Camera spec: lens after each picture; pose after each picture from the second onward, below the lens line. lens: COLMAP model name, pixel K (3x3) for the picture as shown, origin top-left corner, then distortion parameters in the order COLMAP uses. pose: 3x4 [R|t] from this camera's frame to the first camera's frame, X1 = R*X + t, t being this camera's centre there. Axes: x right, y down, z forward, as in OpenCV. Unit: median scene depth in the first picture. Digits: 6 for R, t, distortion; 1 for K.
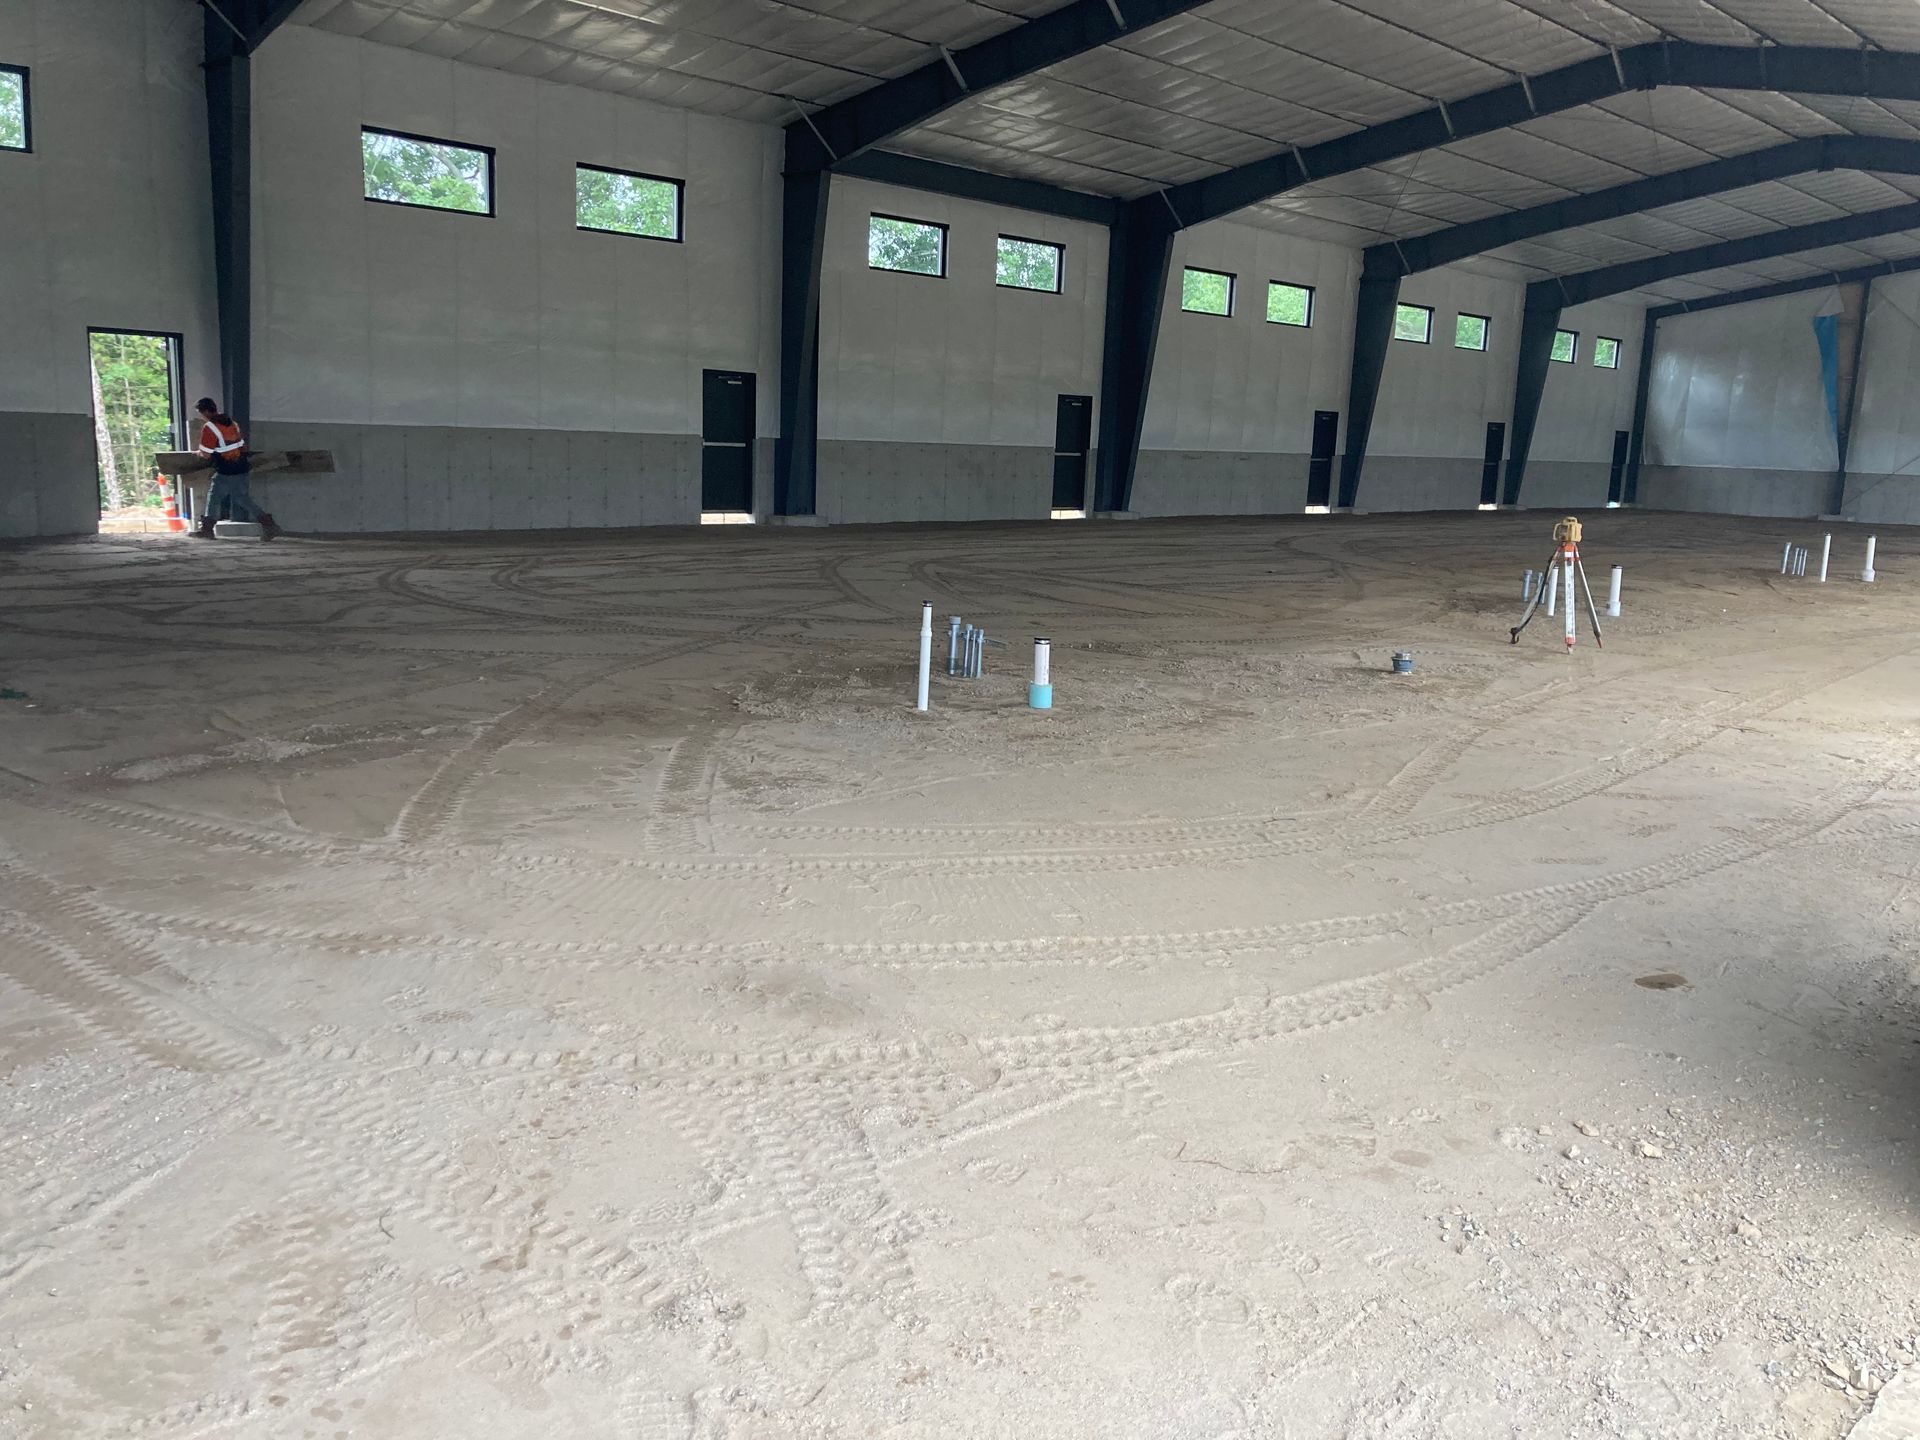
lens RADIAL K [[1577.5, 0, 971.3], [0, 1577.5, 725.5], [0, 0, 1]] dist [0.041558, -0.043725]
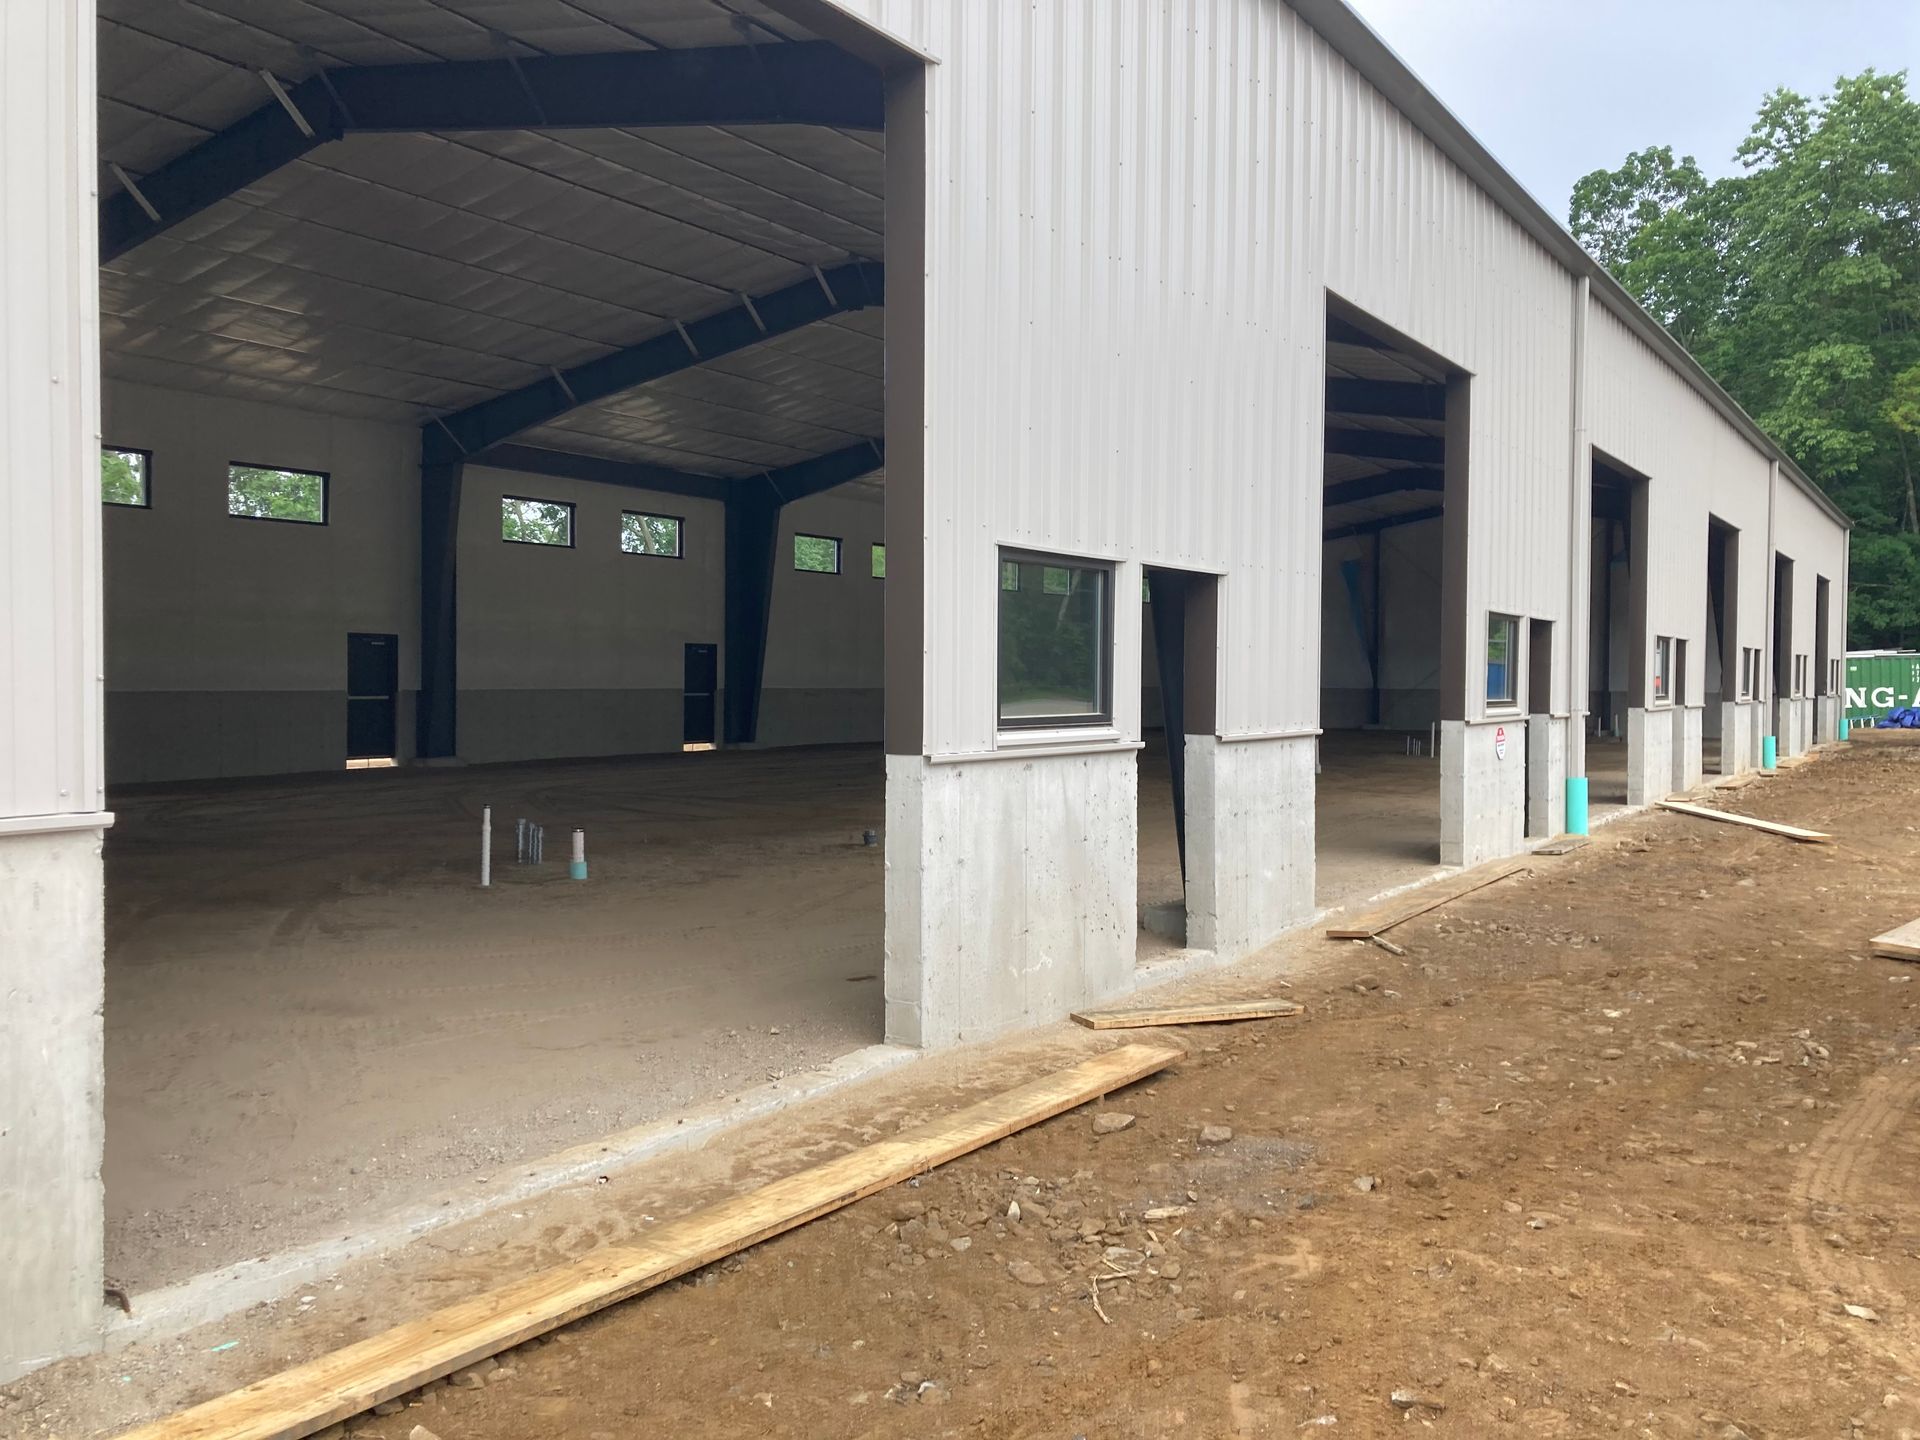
lens RADIAL K [[1577.5, 0, 959.8], [0, 1577.5, 704.3], [0, 0, 1]] dist [0.041558, -0.043725]
pose [[0.982146, -0.036075, 0.184630, 0.048301], [0.065392, 0.985707, -0.155257, 0.029347], [-0.176391, 0.164559, 0.970467, -0.166447]]
